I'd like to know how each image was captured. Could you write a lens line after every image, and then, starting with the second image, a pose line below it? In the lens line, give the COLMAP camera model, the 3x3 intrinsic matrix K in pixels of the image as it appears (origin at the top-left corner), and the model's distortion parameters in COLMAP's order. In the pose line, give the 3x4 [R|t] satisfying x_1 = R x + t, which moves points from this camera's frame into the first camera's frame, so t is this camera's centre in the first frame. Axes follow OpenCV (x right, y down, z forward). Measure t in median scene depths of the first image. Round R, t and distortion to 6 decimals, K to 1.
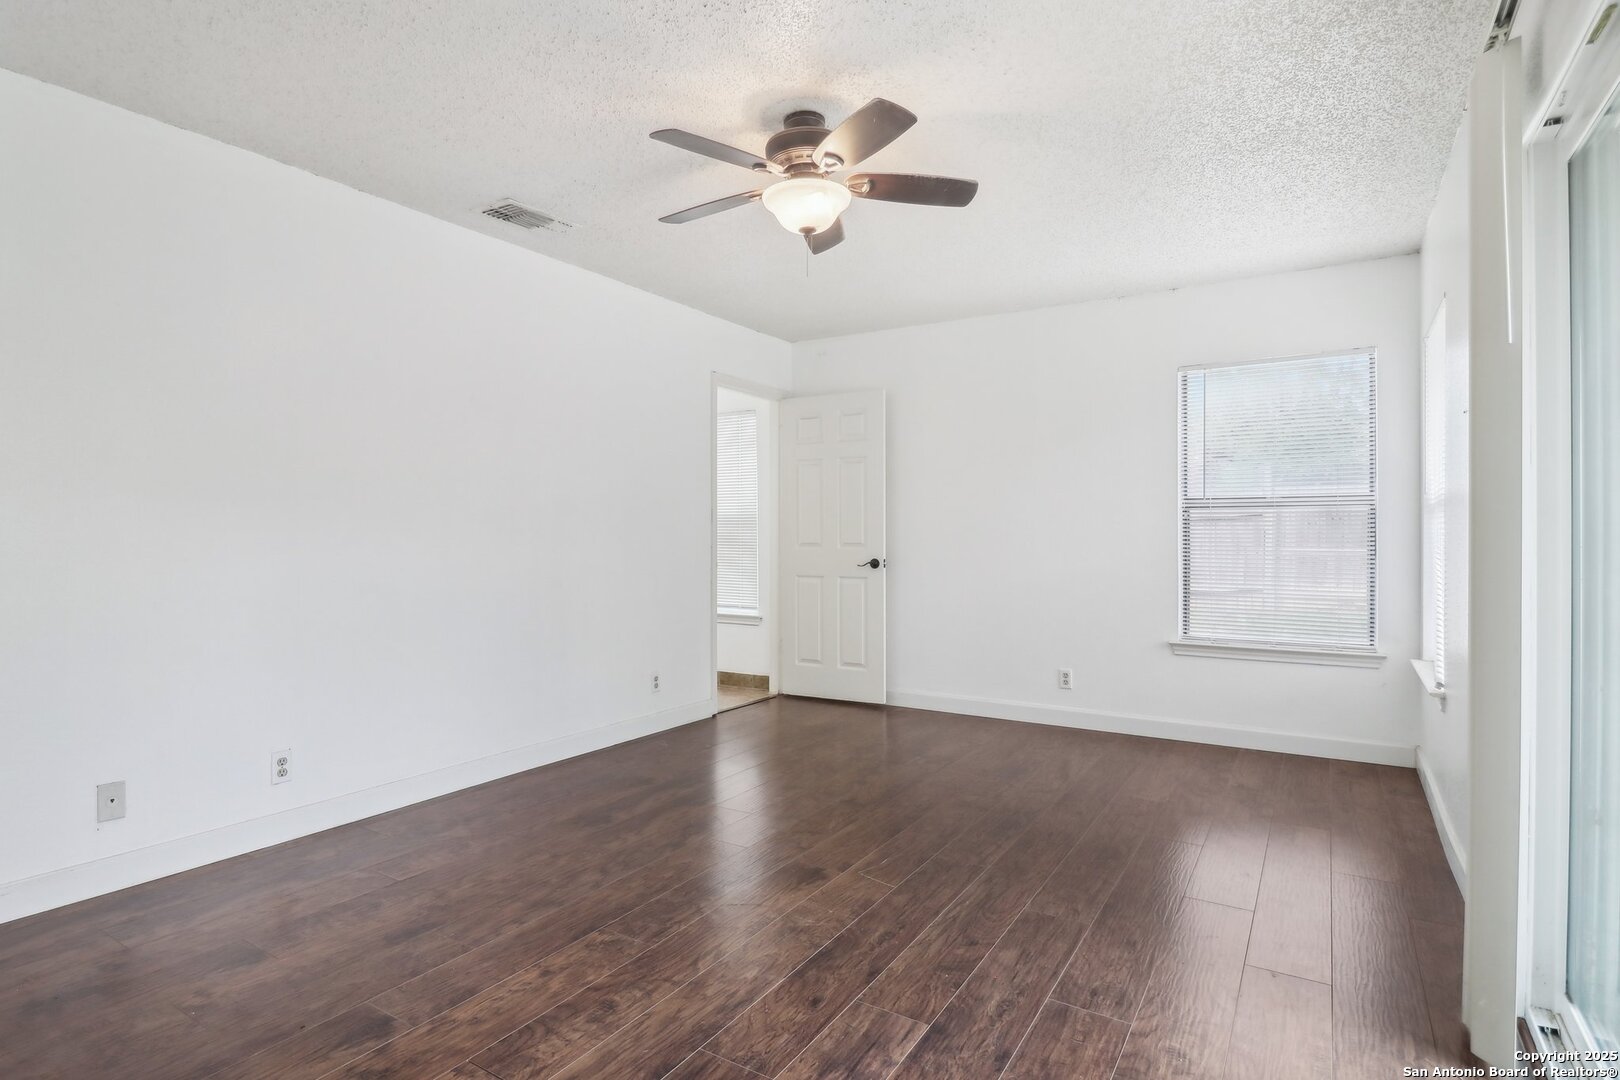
lens RADIAL K [[806.1, 0, 818.9], [0, 806.1, 538.5], [0, 0, 1]] dist [-0.005609, -0.000092]
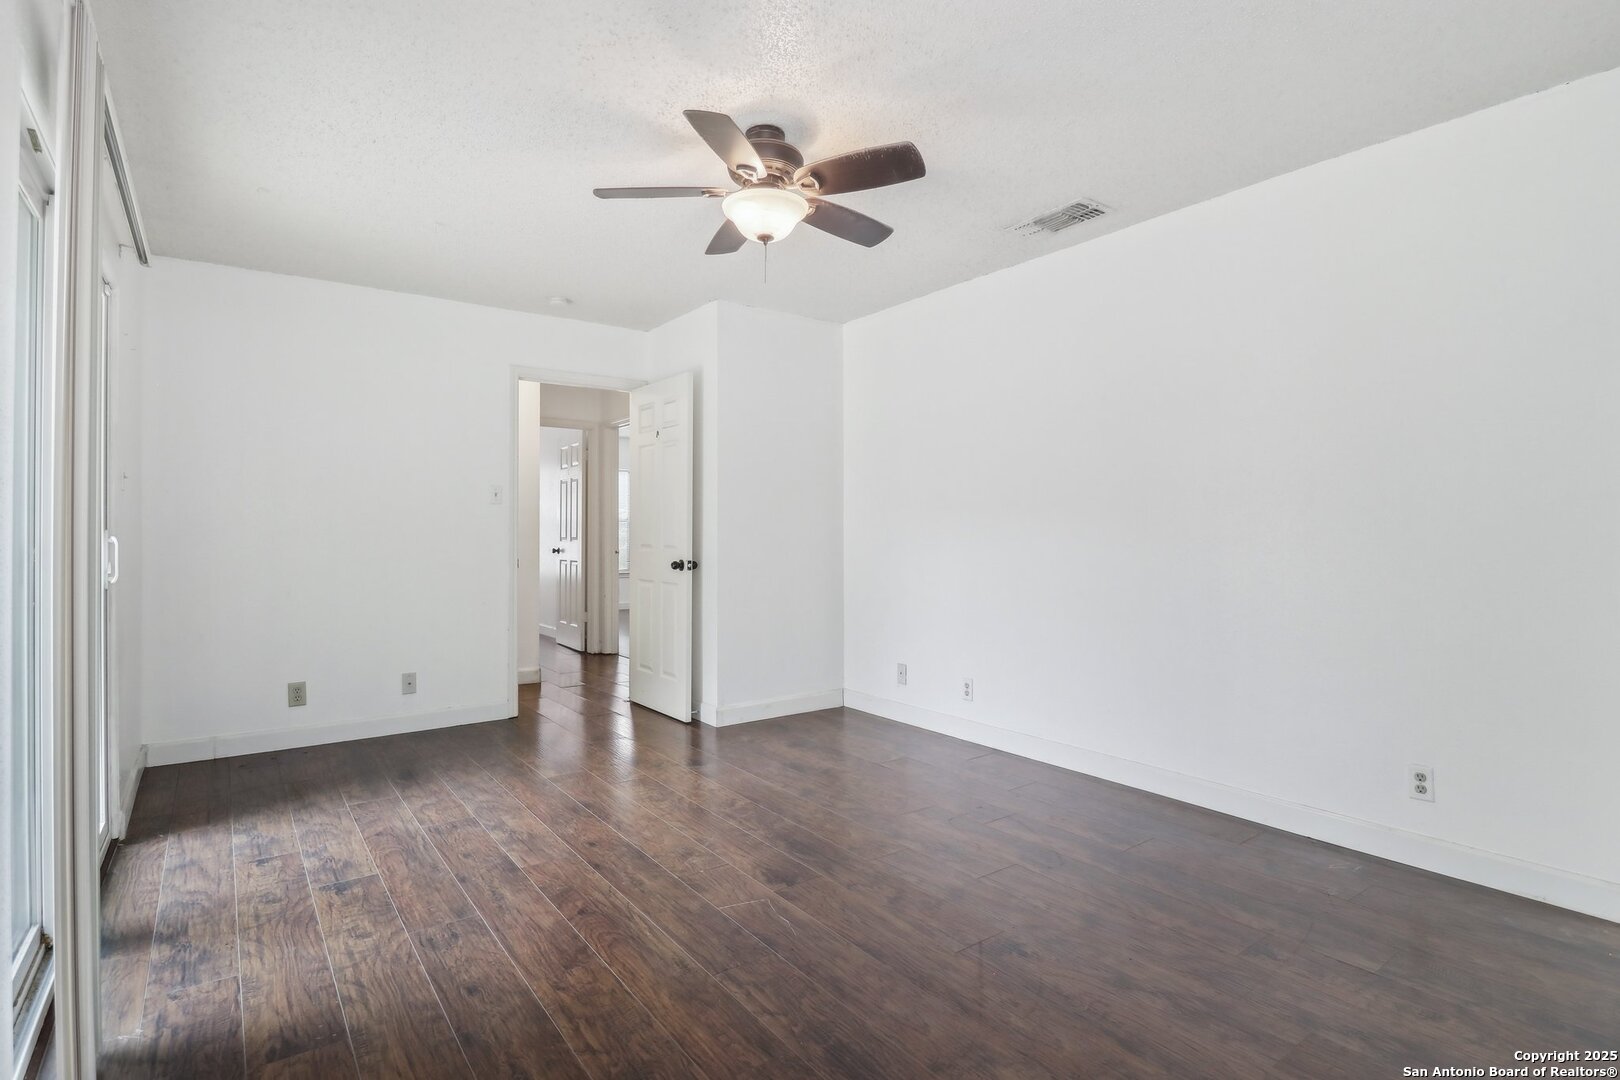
lens RADIAL K [[806.1, 0, 819.5], [0, 806.1, 533.0], [0, 0, 1]] dist [-0.005609, -0.000092]
pose [[-0.360112, 0.005166, -0.932895, 1.083594], [-0.003811, 0.999968, 0.007009, -0.021223], [0.932901, 0.006080, -0.360081, 1.677573]]
